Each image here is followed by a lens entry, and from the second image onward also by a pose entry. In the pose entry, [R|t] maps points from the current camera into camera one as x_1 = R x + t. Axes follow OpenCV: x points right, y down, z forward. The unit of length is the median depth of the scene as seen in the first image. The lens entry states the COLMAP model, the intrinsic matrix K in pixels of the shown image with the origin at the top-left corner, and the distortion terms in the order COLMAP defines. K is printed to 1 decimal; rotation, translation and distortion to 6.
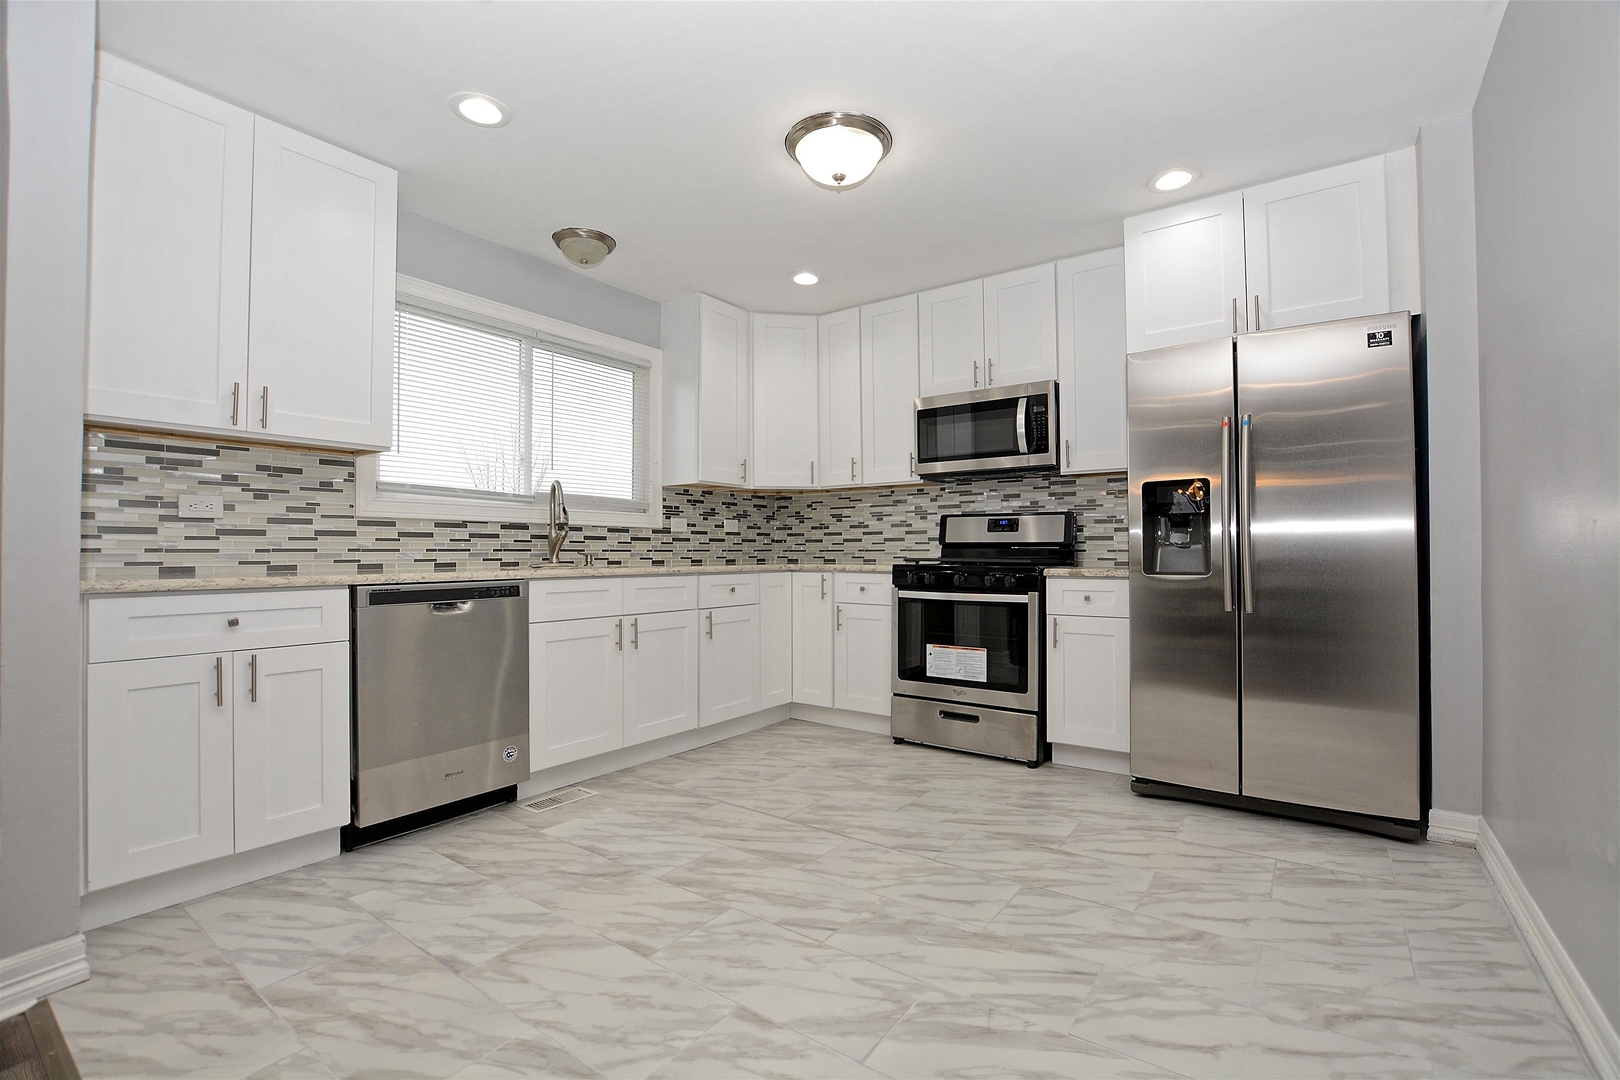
lens RADIAL K [[720.8, 0, 821.5], [0, 720.8, 541.0], [0, 0, 1]] dist [-0.030308, 0.004461]
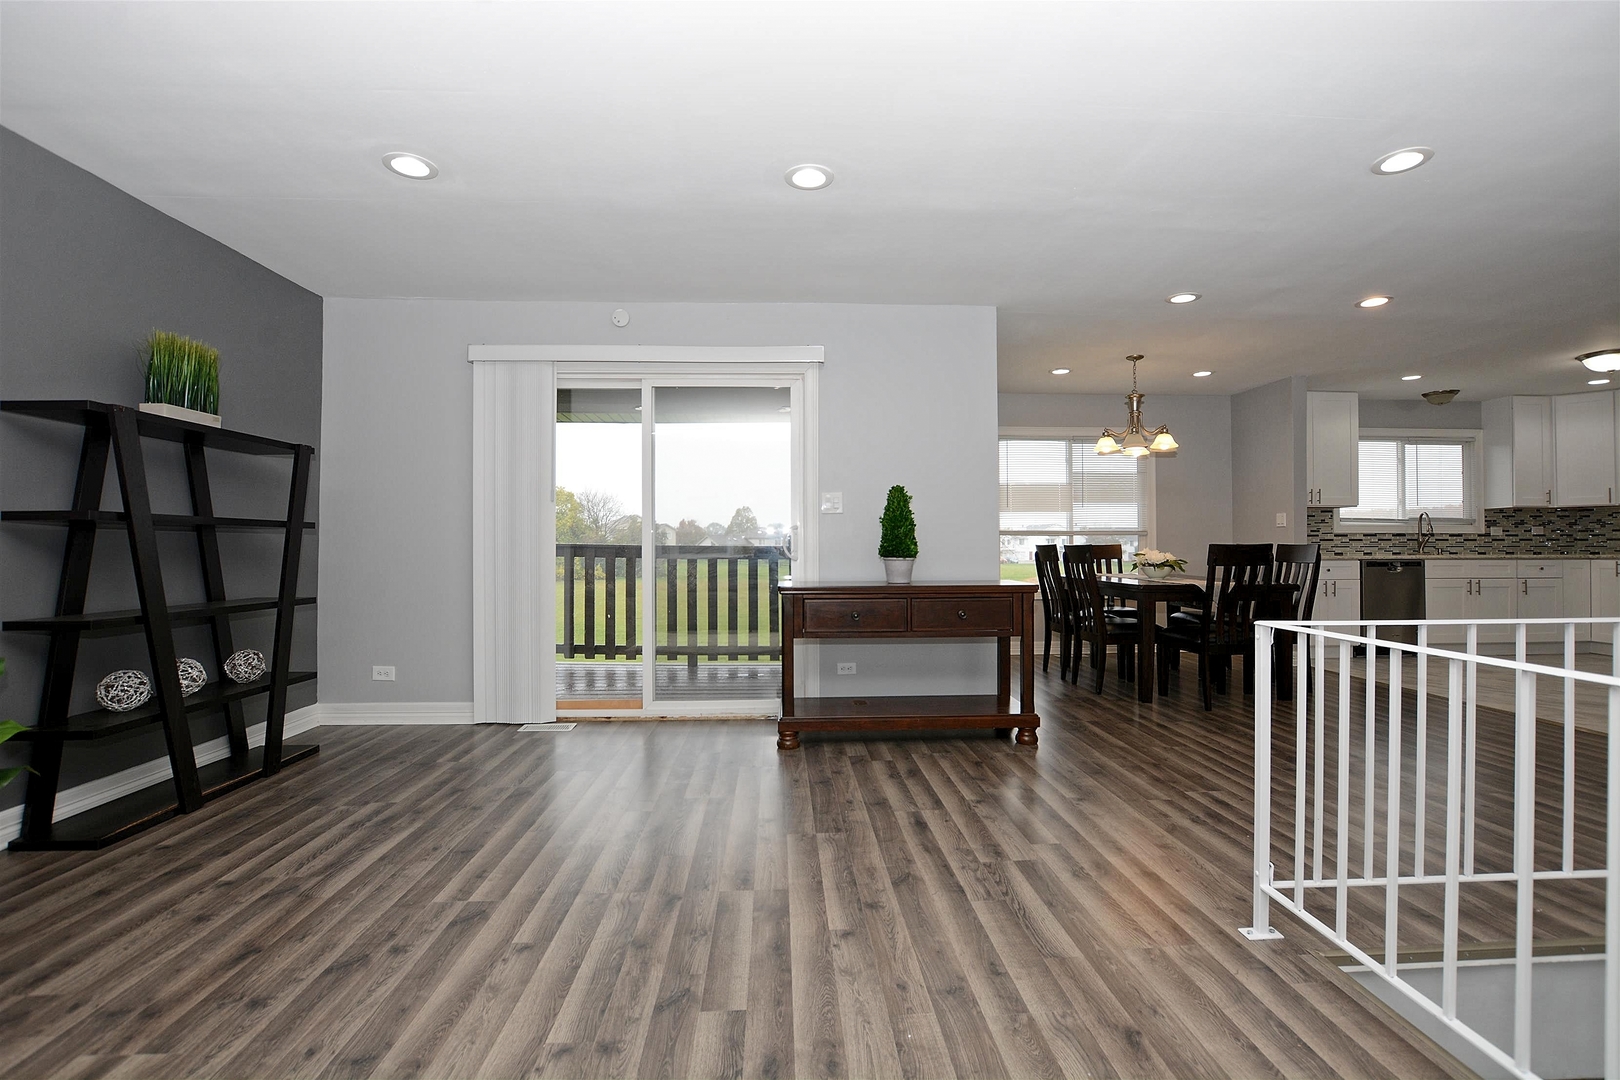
lens RADIAL K [[720.8, 0, 824.7], [0, 720.8, 556.0], [0, 0, 1]] dist [-0.030308, 0.004461]
pose [[0.624740, 0.009819, -0.780771, 0.137738], [0.012512, 0.999667, 0.022583, -0.027395], [0.780732, -0.023878, 0.624409, -1.634318]]
